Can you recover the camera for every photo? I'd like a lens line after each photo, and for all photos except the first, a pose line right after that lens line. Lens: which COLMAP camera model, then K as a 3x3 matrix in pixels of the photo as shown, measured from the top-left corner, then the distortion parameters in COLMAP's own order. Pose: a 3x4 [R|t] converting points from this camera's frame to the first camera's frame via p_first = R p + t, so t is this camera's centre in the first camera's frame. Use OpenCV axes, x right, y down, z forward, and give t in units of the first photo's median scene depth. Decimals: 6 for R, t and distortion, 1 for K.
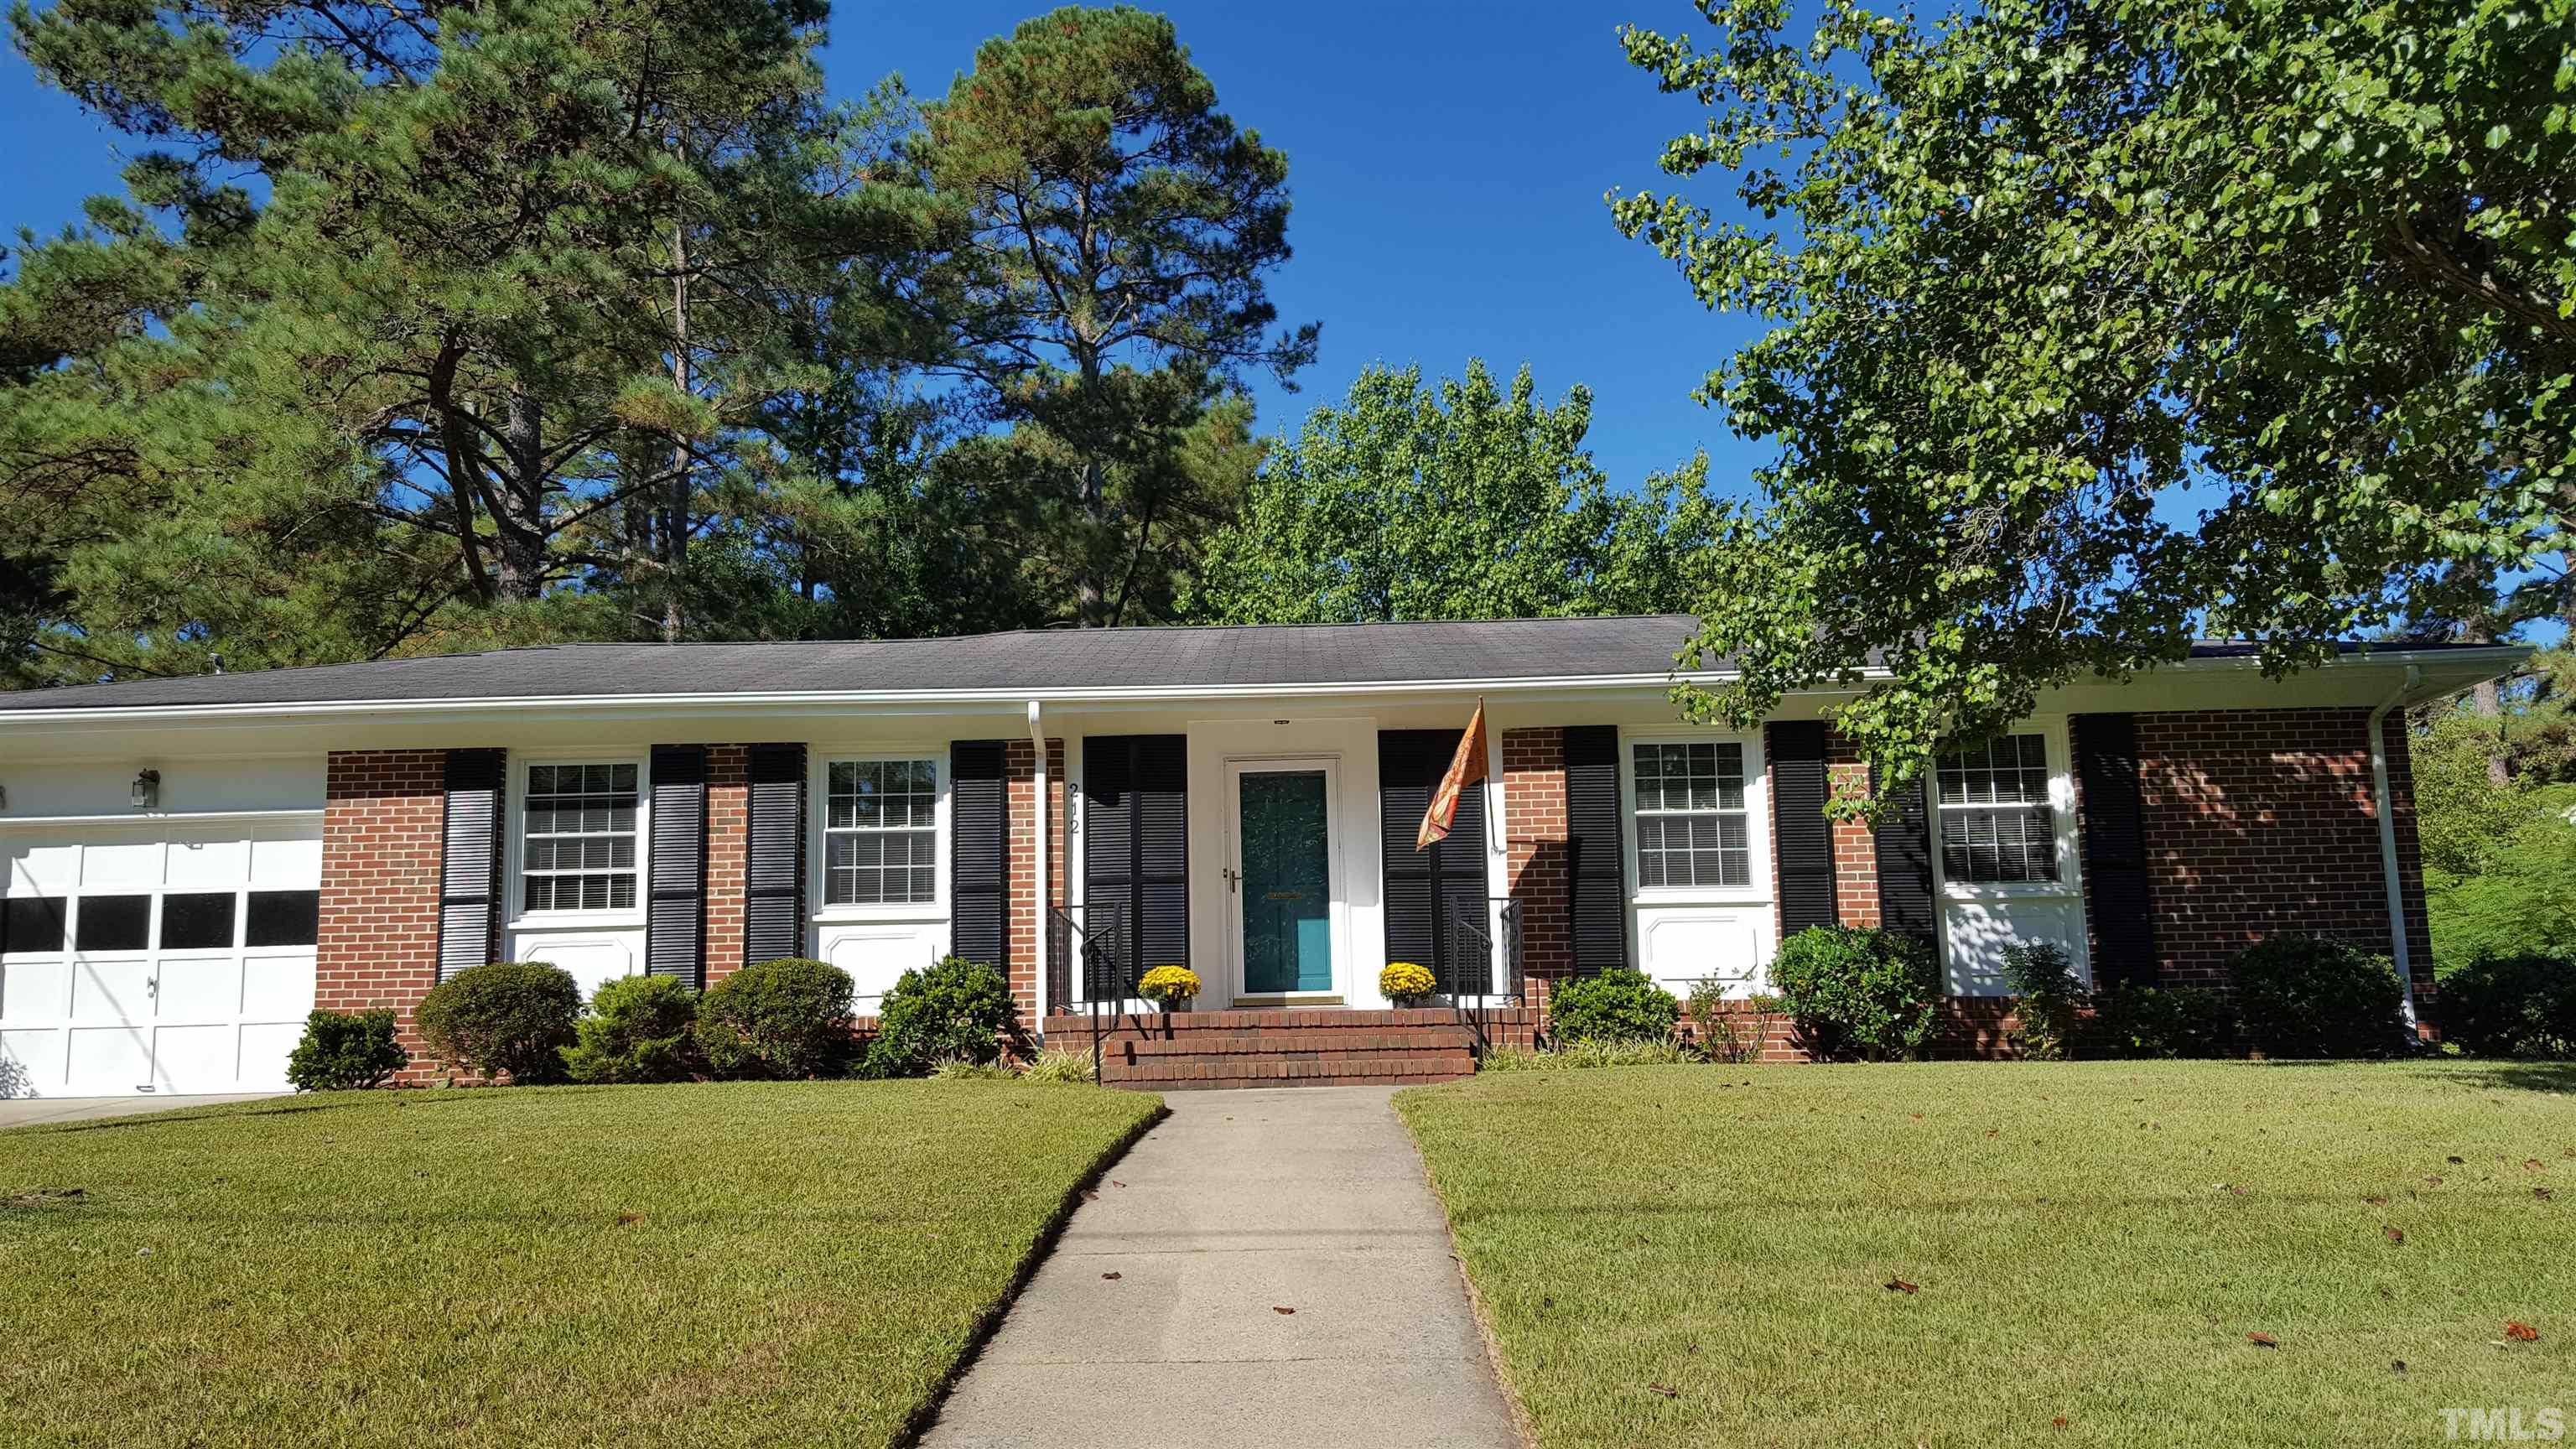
lens RADIAL K [[1917.3, 0, 1249.4], [0, 1917.3, 788.3], [0, 0, 1]] dist [0.142376, -0.222231]
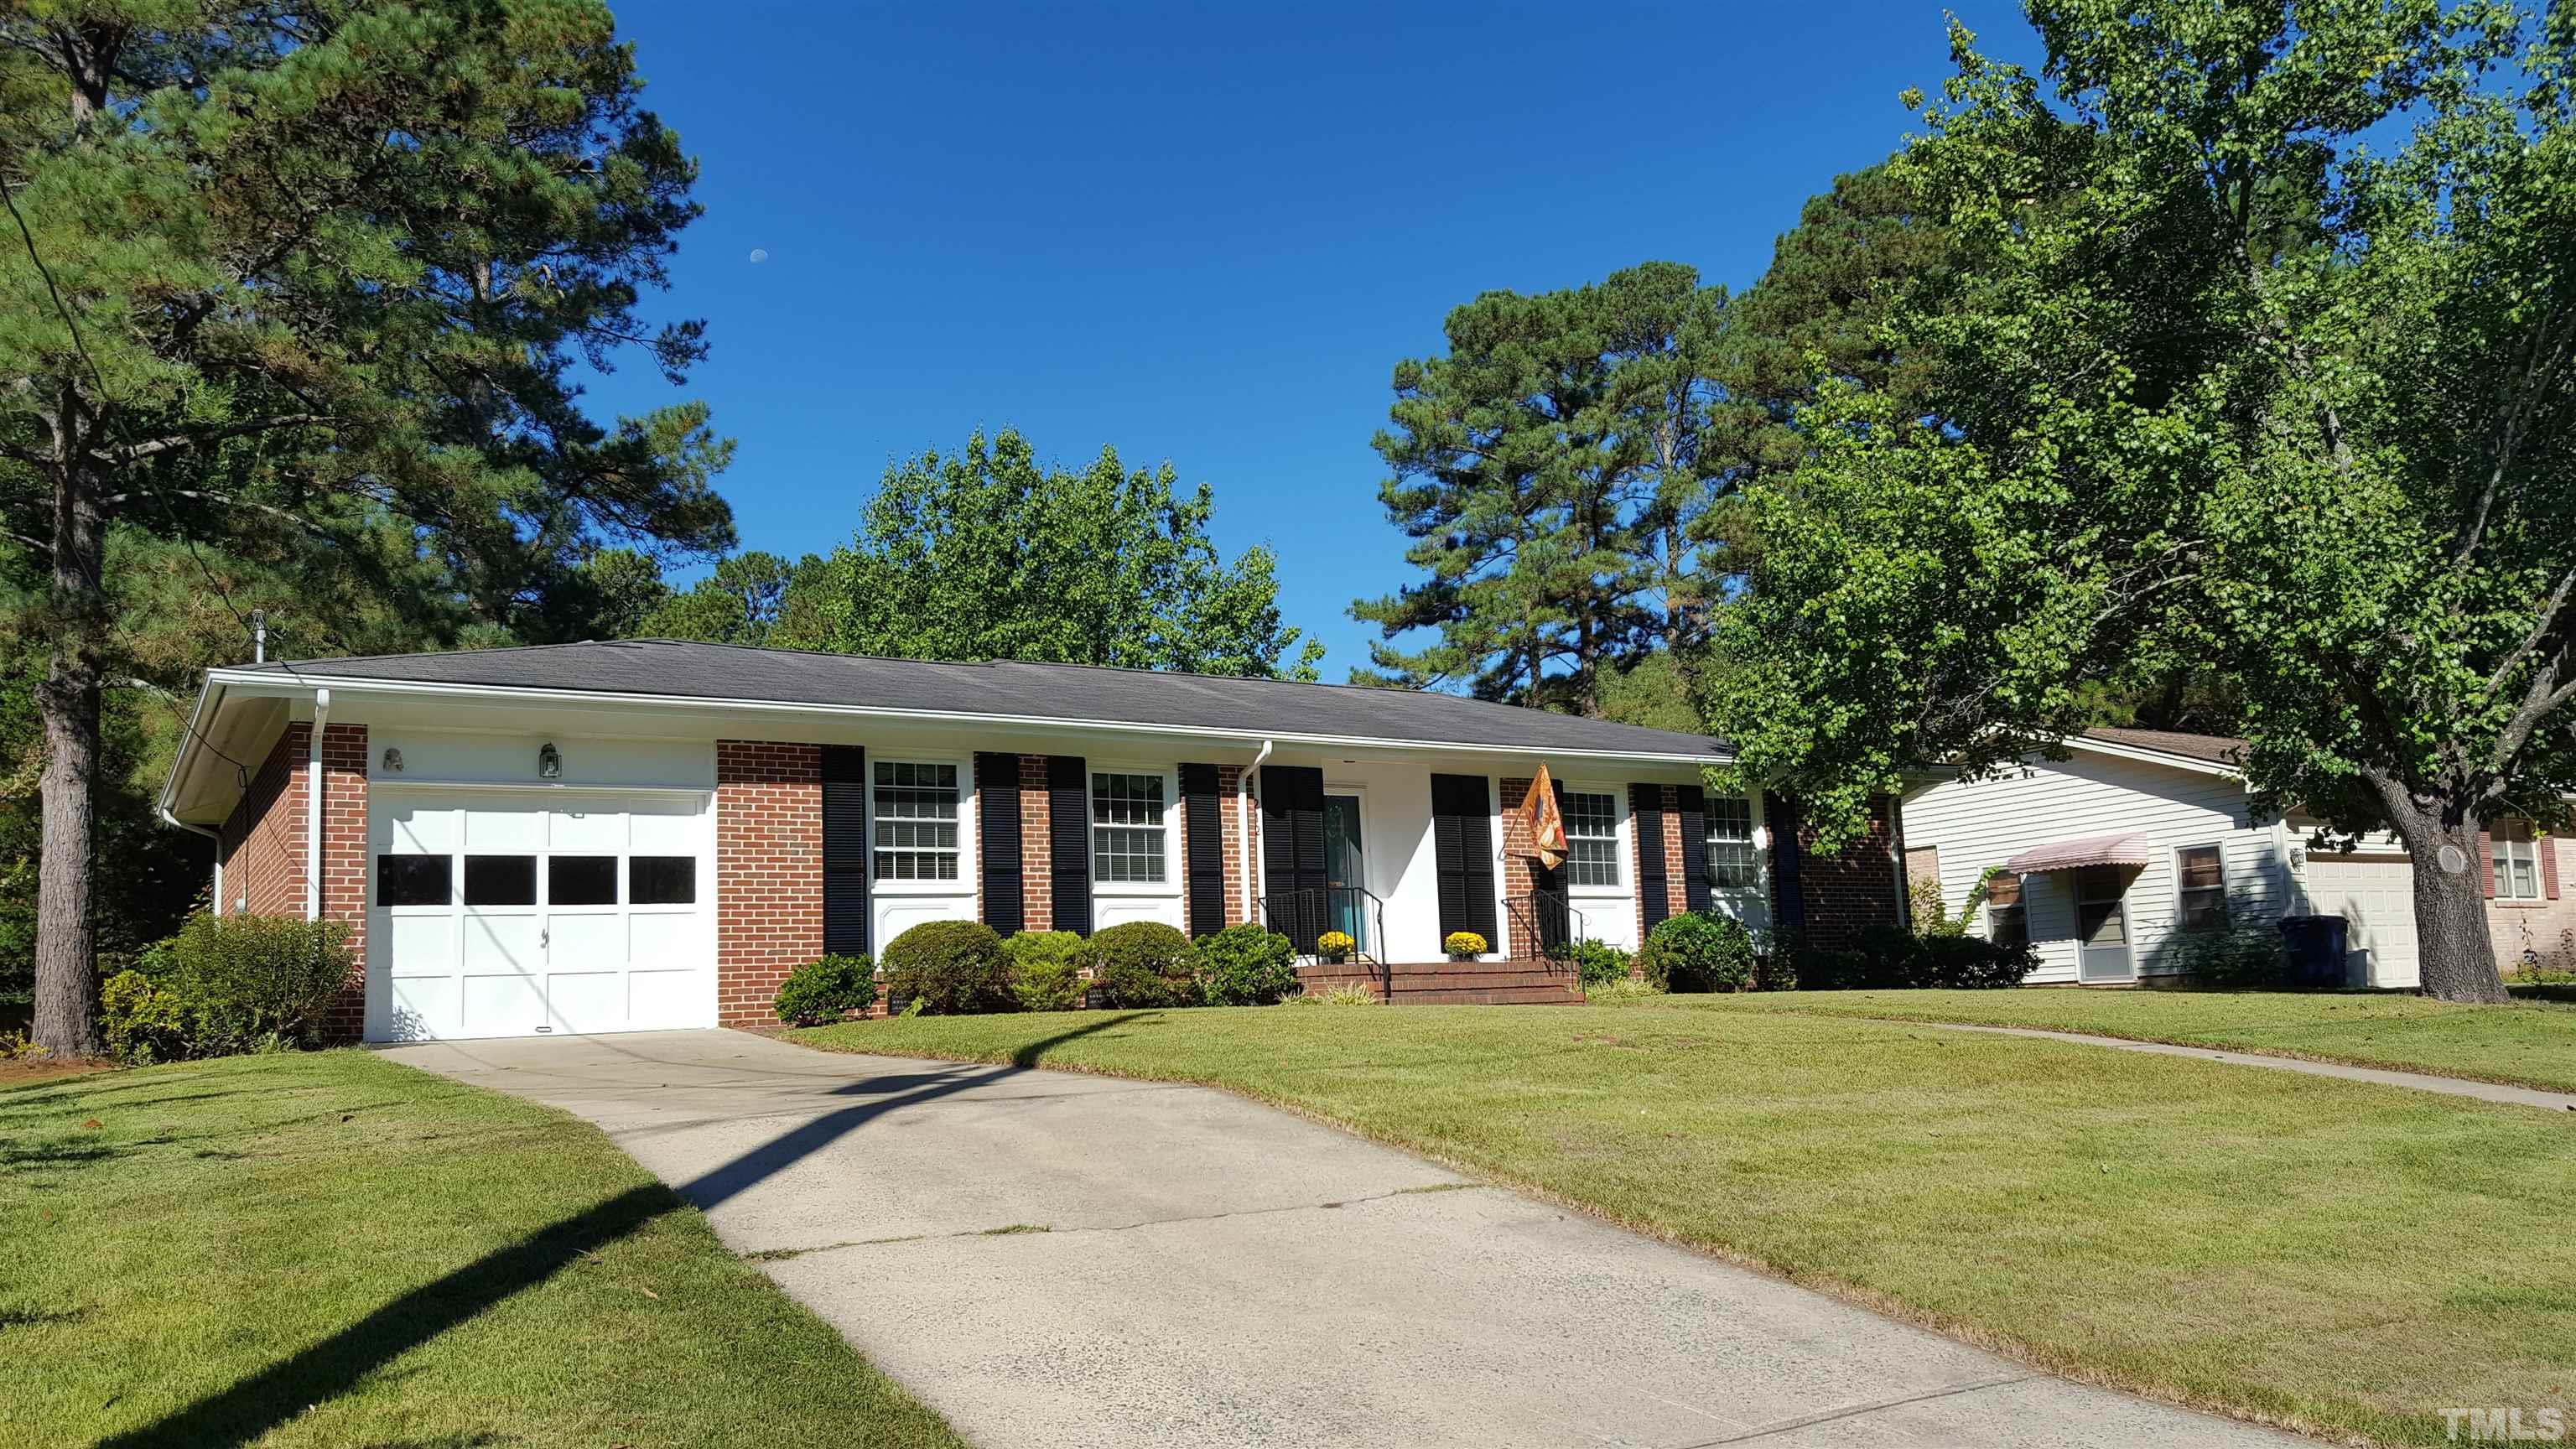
lens RADIAL K [[1917.3, 0, 1249.4], [0, 1917.3, 788.3], [0, 0, 1]] dist [0.142376, -0.222231]
pose [[0.838307, 0.053531, 0.542565, -0.843692], [-0.056657, 0.998334, -0.010959, 0.005172], [-0.542247, -0.021553, 0.839943, -0.153499]]
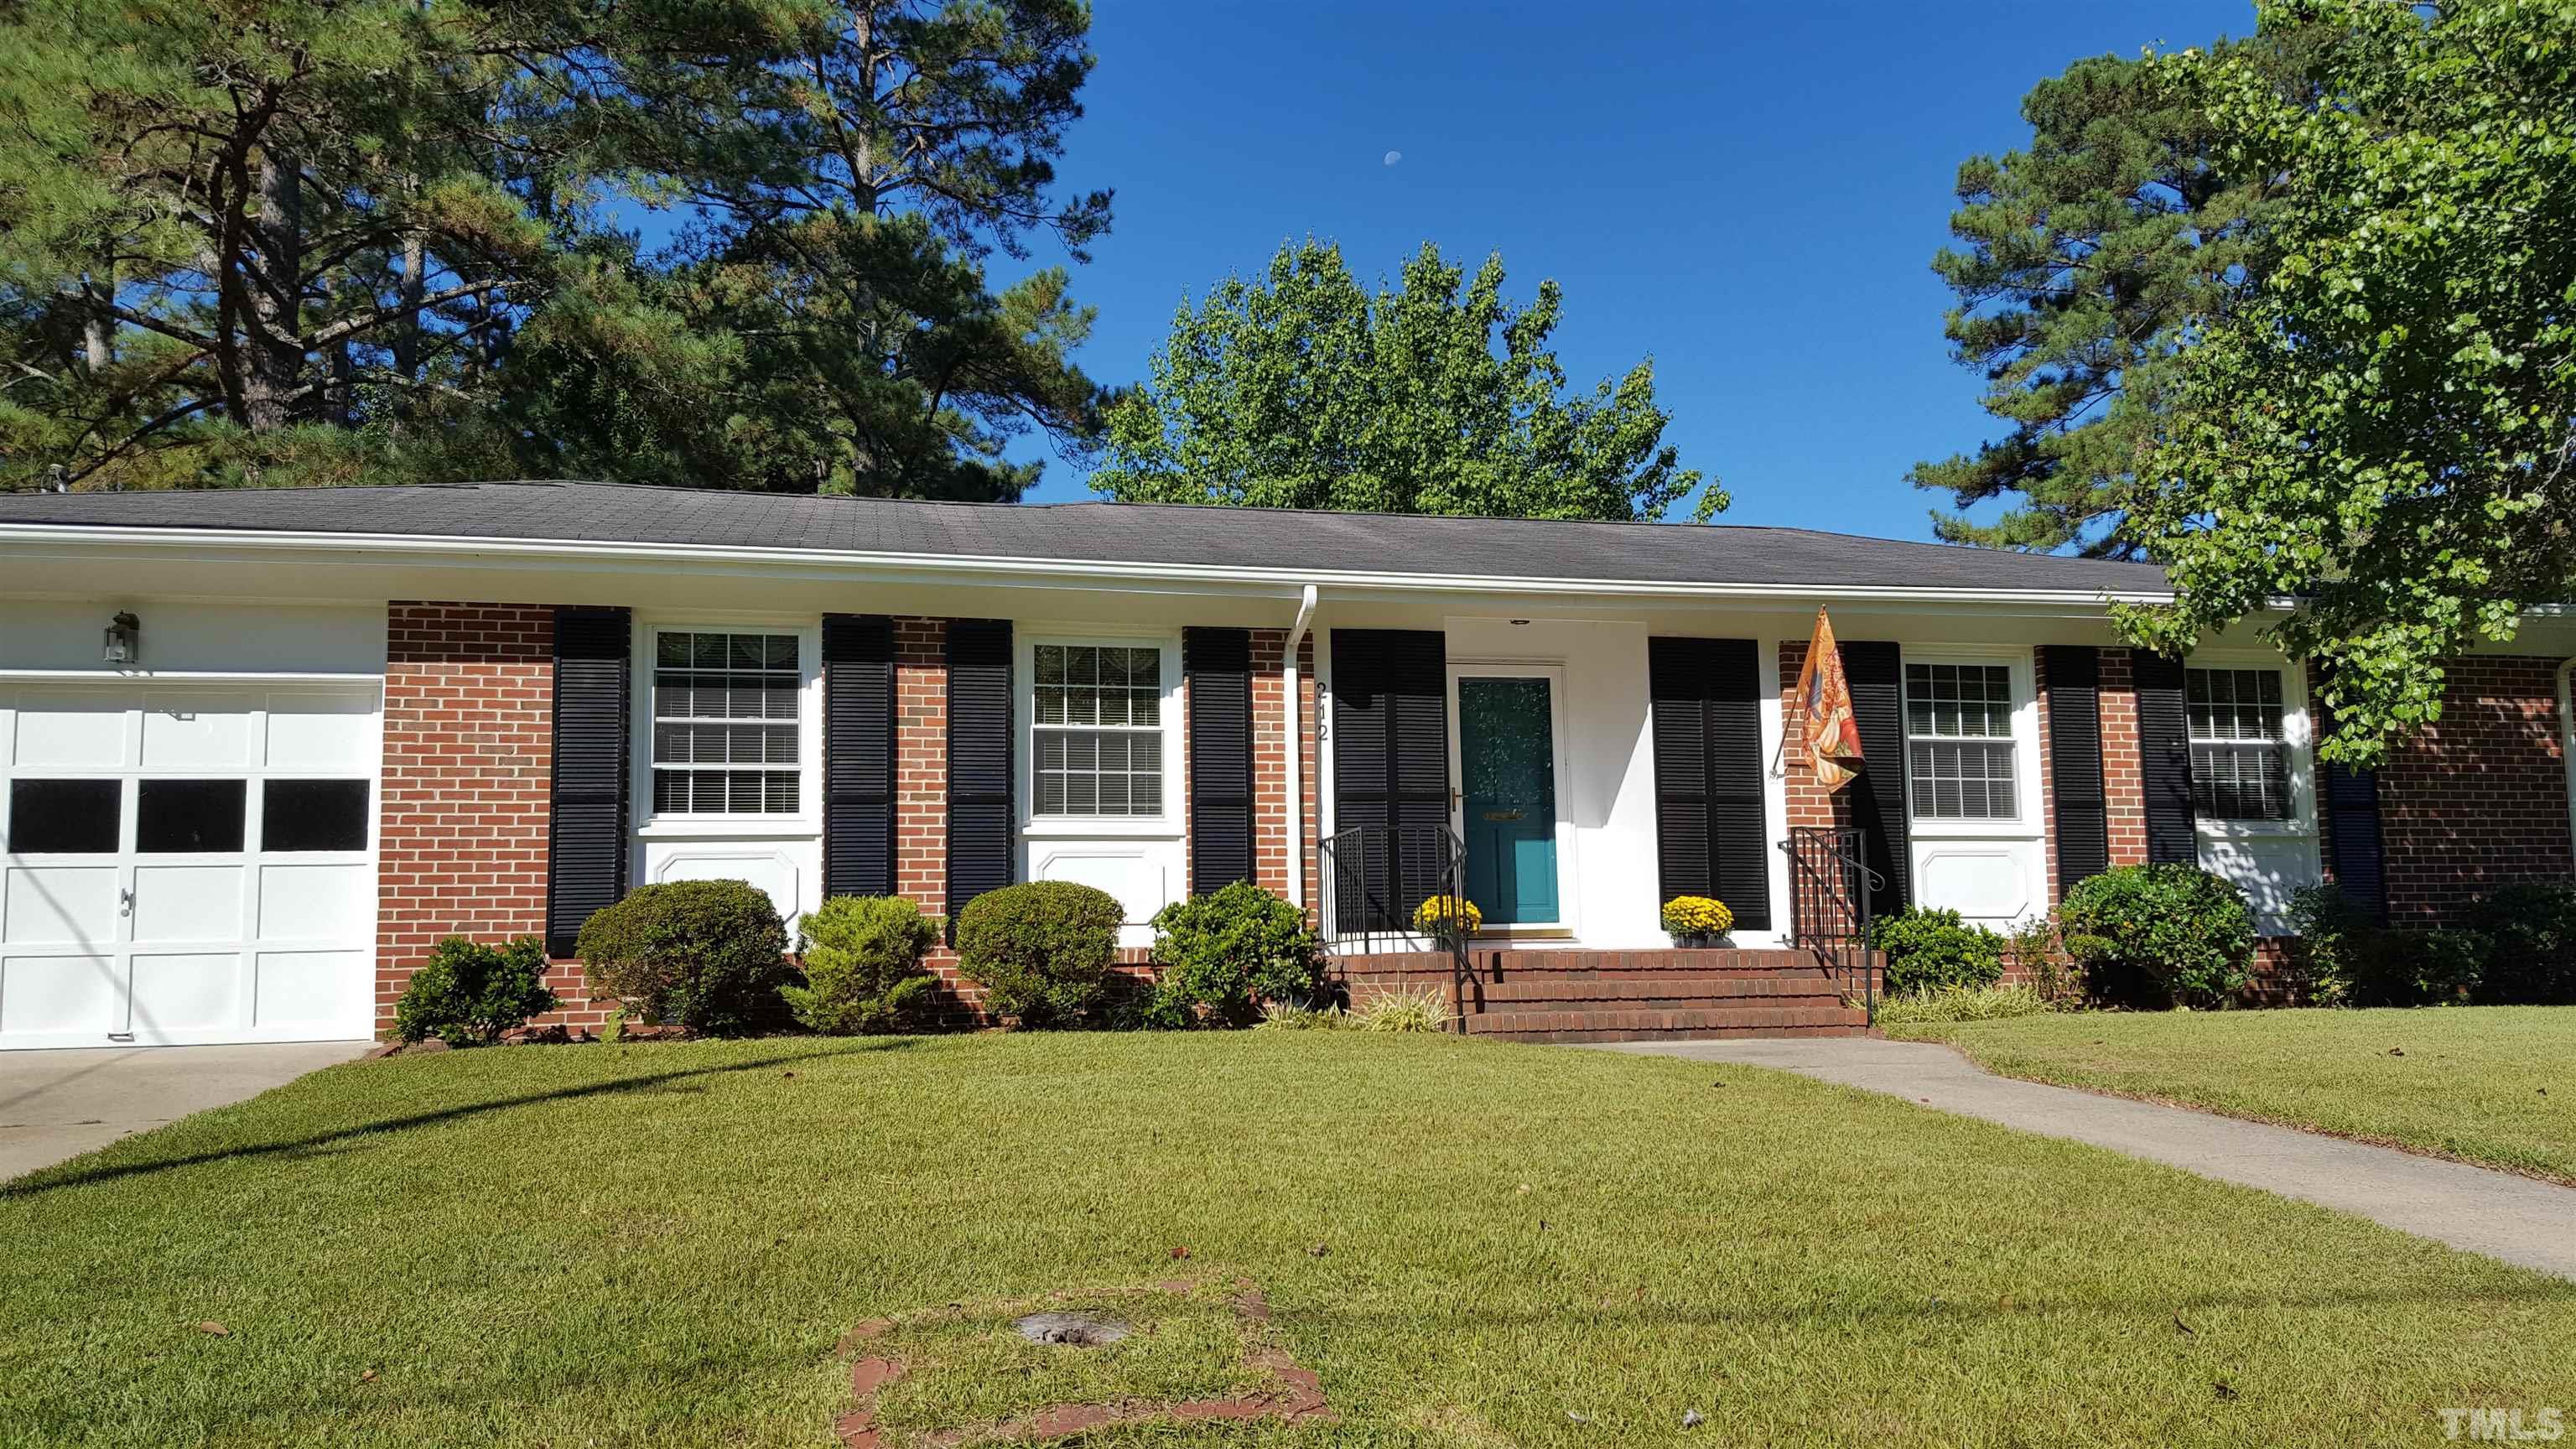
lens RADIAL K [[1914.9, 0, 1254.7], [0, 1914.9, 764.9], [0, 0, 1]] dist [0.130917, -0.200216]
pose [[0.969101, 0.029426, 0.244904, -0.330832], [-0.038812, 0.998682, 0.033587, 0.006887], [-0.243593, -0.042054, 0.968965, 0.172450]]
